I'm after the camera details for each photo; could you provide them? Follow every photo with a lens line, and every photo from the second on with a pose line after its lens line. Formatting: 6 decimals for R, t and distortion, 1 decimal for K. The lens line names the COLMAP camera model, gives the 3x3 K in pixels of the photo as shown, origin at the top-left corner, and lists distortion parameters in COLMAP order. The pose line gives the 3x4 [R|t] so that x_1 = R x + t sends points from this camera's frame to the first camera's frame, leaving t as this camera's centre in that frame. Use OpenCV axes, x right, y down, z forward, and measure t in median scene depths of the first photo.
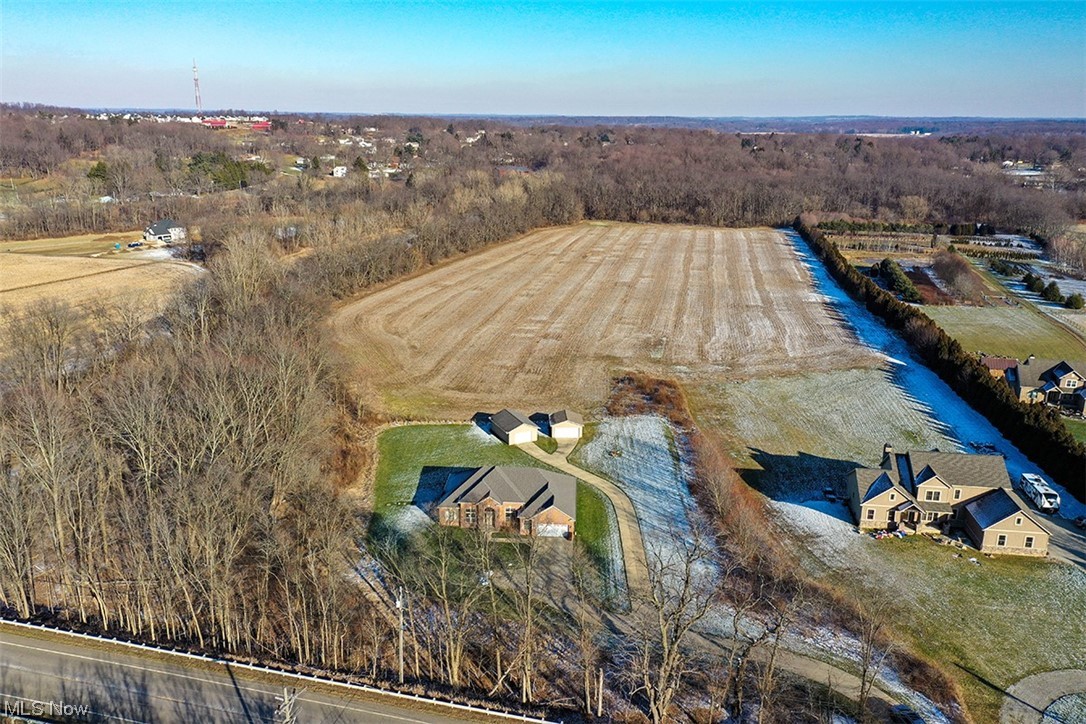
lens RADIAL K [[860.5, 0, 538.2], [0, 860.5, 361.8], [0, 0, 1]] dist [0.001877, 0.008693]
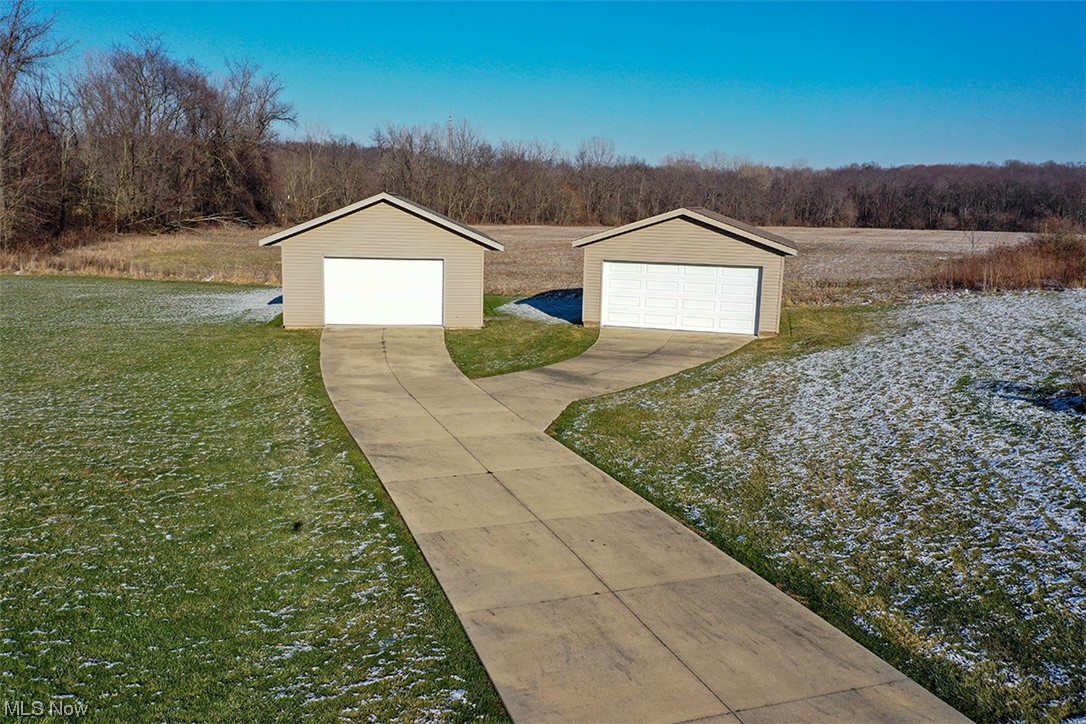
lens RADIAL K [[860.5, 0, 551.9], [0, 860.5, 361.2], [0, 0, 1]] dist [0.001877, 0.008693]
pose [[0.958762, 0.072335, -0.274850, 0.048328], [-0.099614, 0.991250, -0.086607, 0.096033], [0.266180, 0.110414, 0.957579, 0.744104]]
